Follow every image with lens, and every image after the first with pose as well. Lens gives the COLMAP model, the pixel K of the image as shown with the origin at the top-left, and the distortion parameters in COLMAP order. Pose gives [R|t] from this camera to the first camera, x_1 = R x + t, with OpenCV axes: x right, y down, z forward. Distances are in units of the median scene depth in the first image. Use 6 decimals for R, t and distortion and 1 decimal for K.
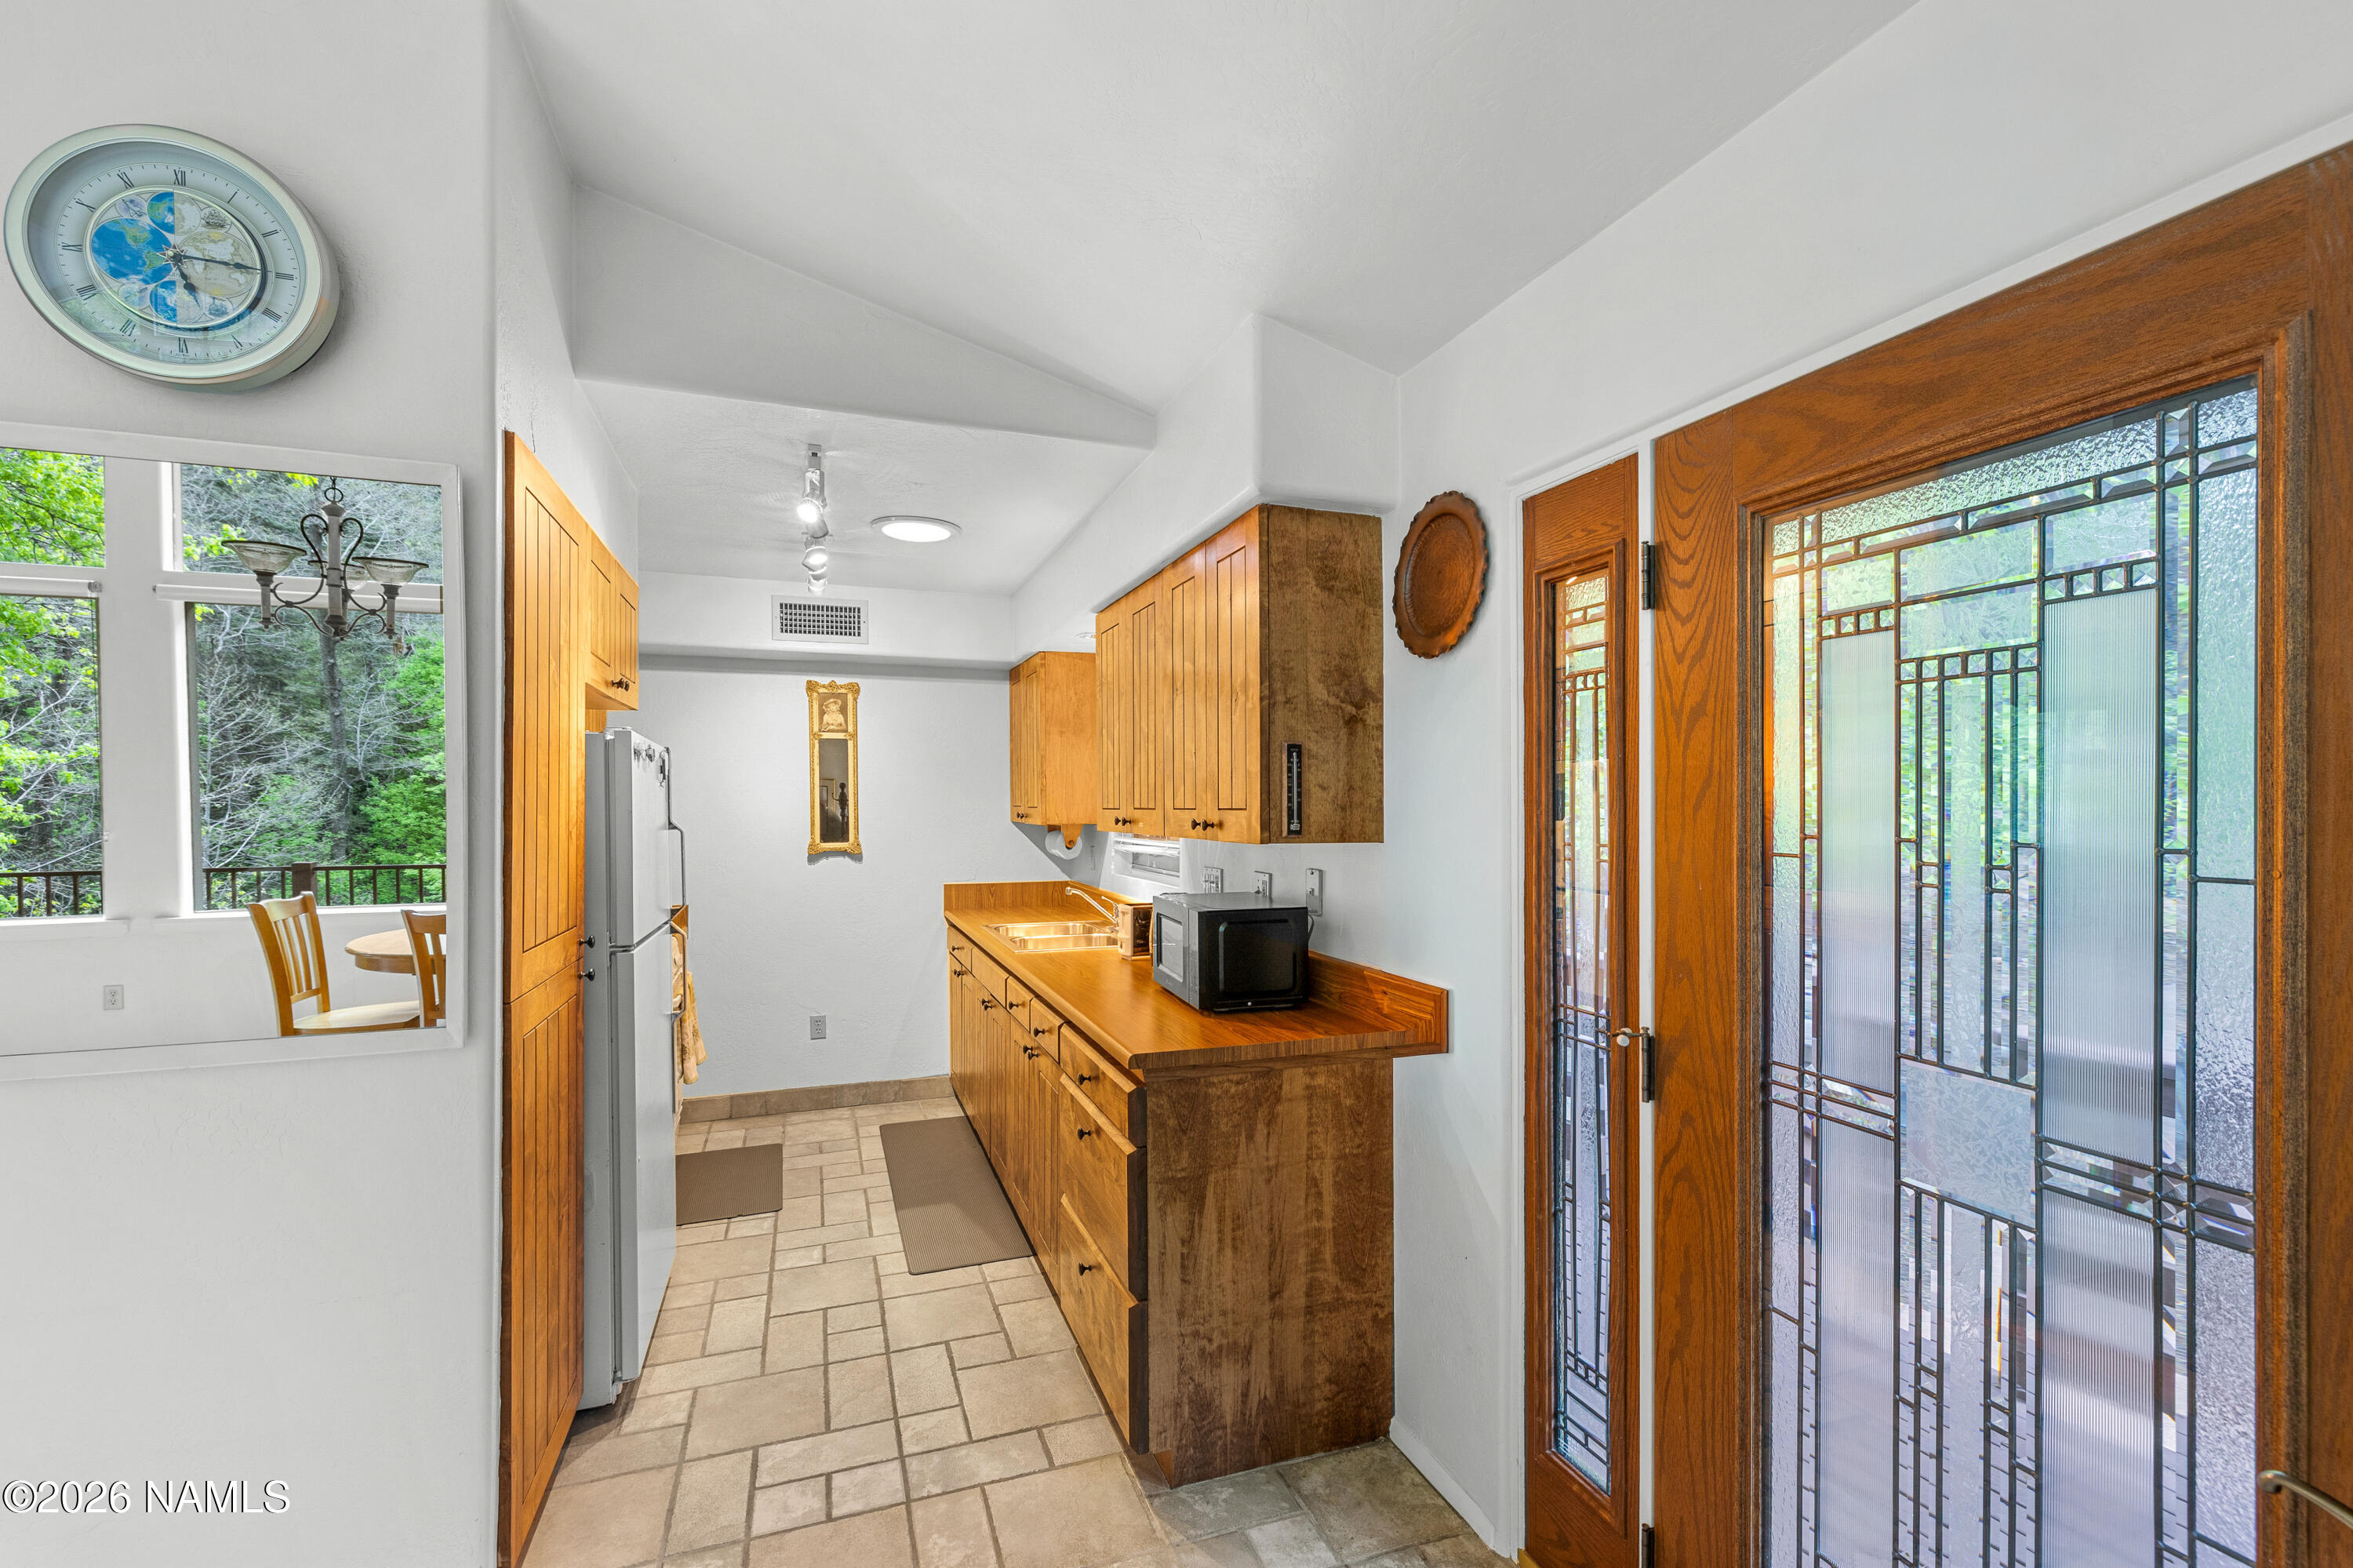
lens RADIAL K [[1012.3, 0, 1177.5], [0, 1012.3, 798.1], [0, 0, 1]] dist [0.004606, 0.000039]
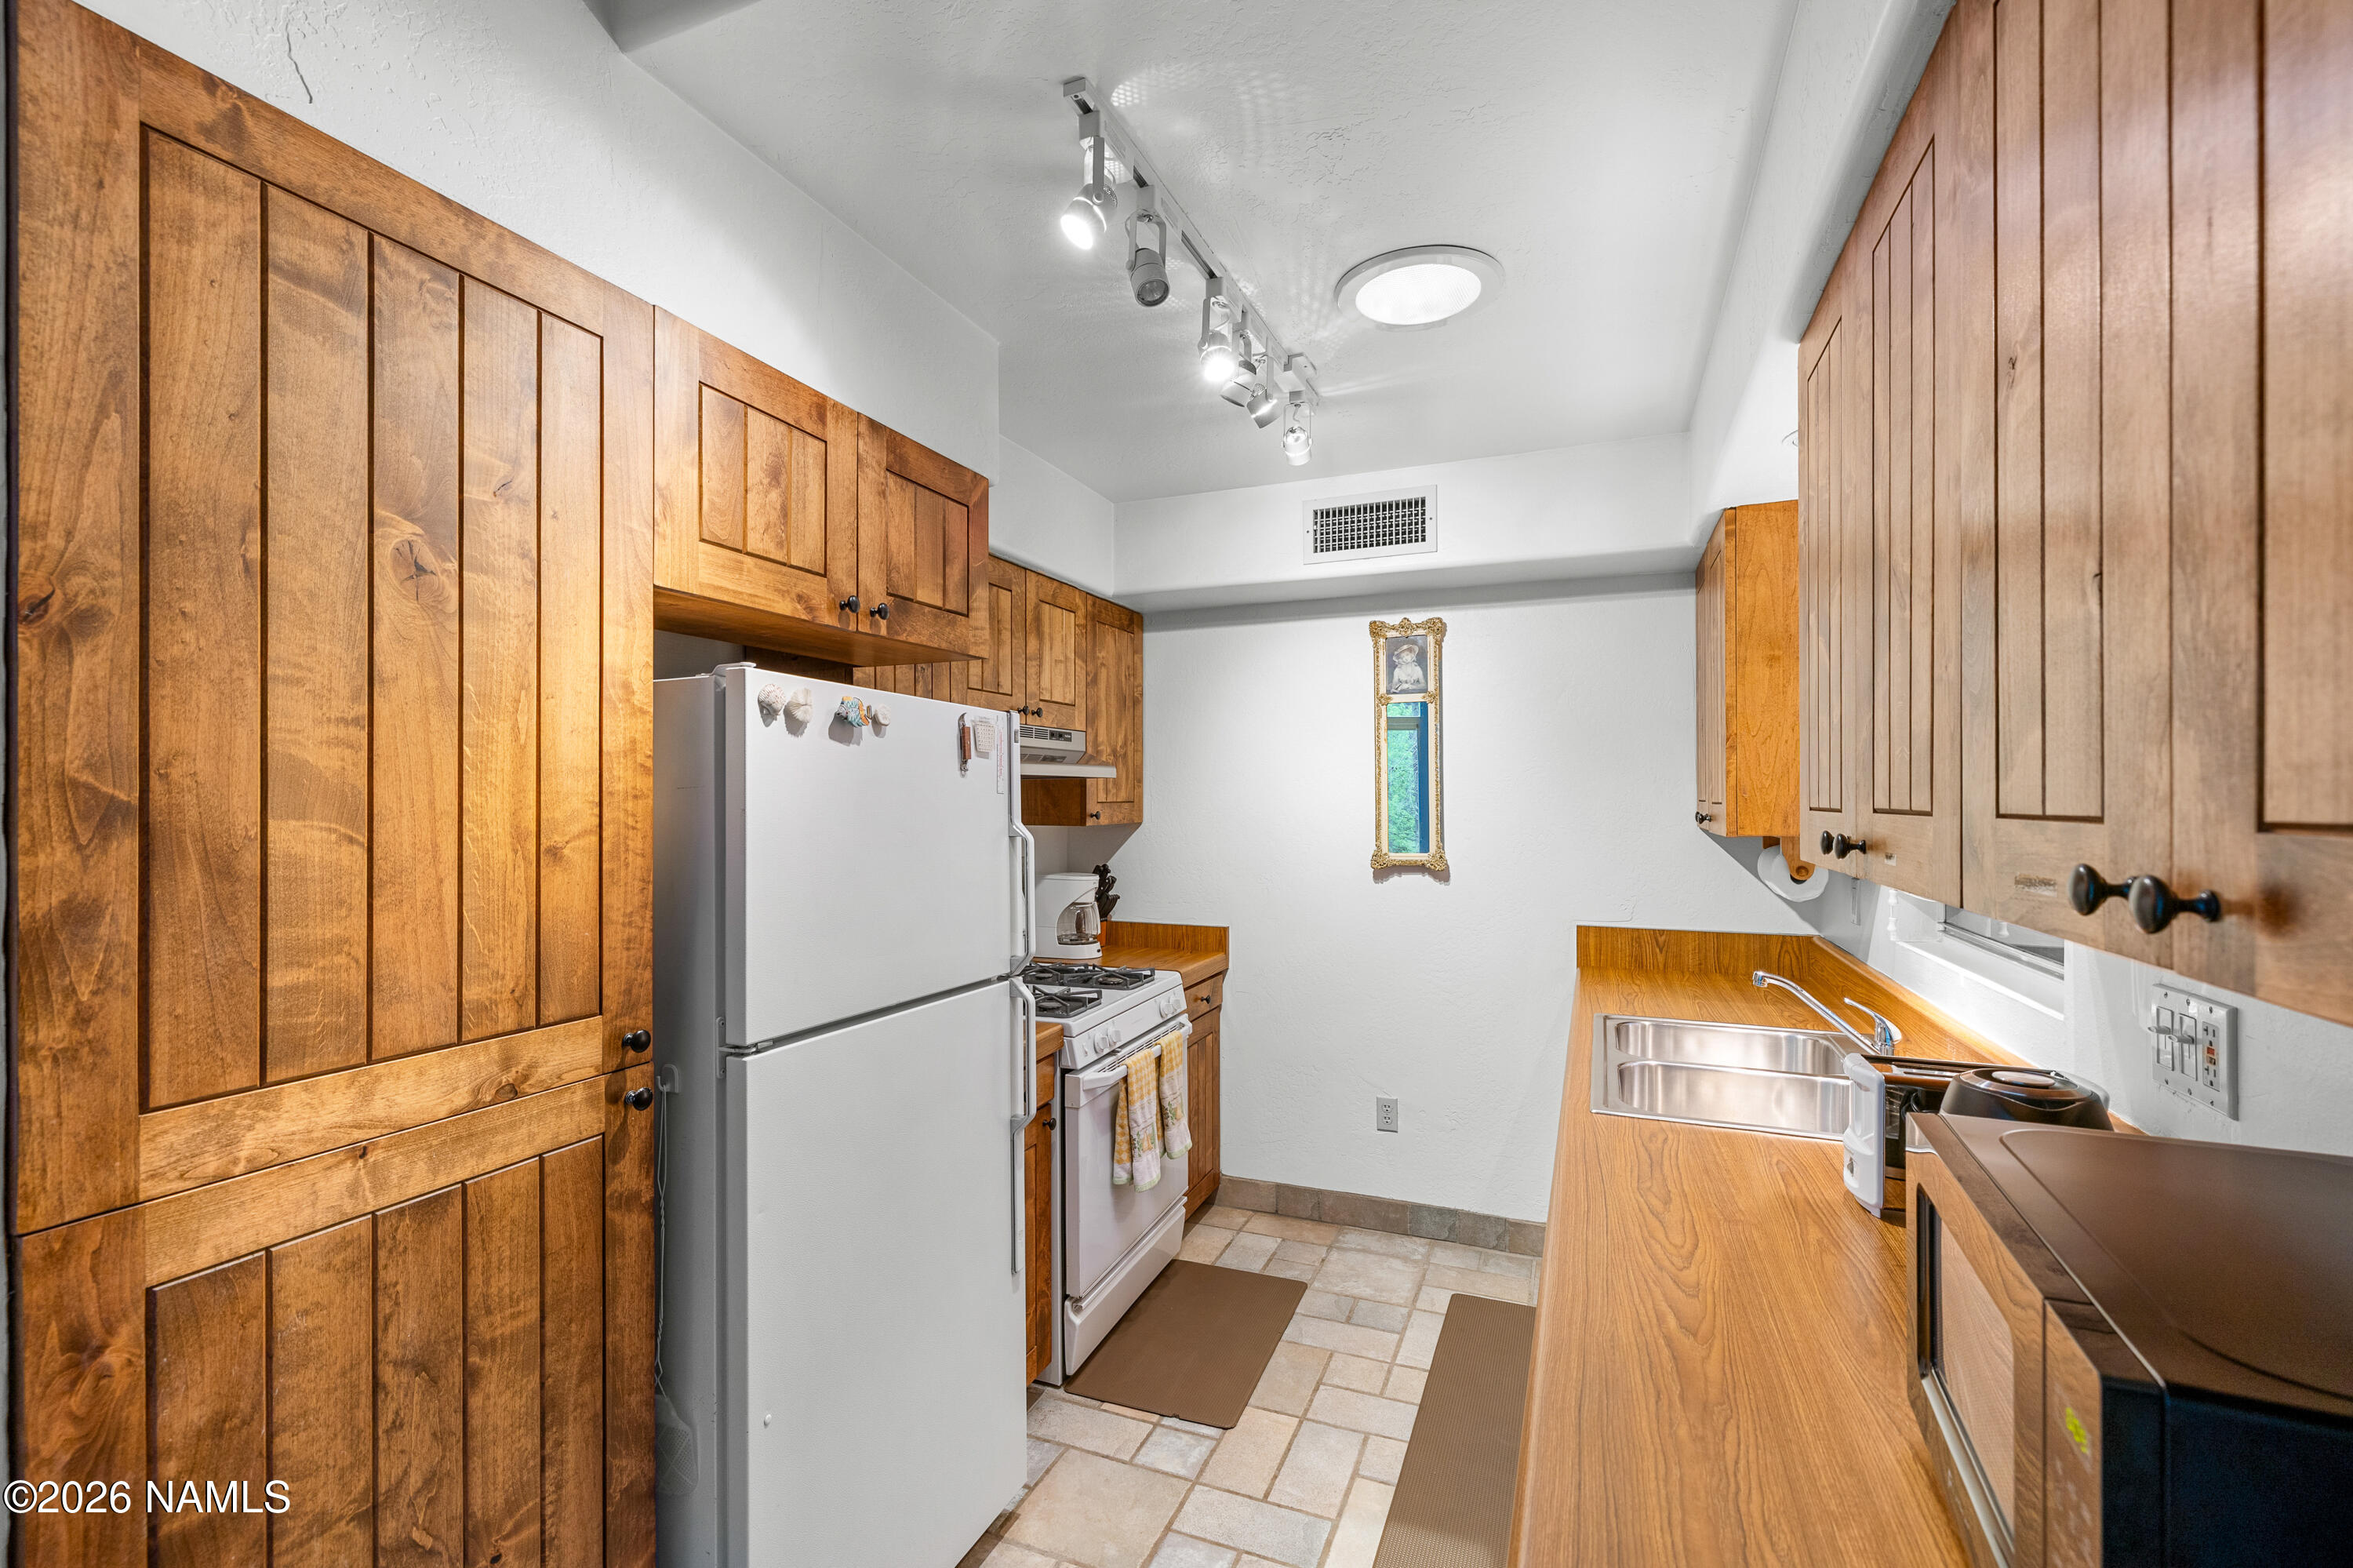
lens RADIAL K [[1012.3, 0, 1176.0], [0, 1012.3, 799.6], [0, 0, 1]] dist [0.004606, 0.000039]
pose [[0.738374, 0.004376, -0.674377, 0.010357], [0.000793, 0.999973, 0.007358, 0.002648], [0.674391, -0.005968, 0.738350, 0.393588]]
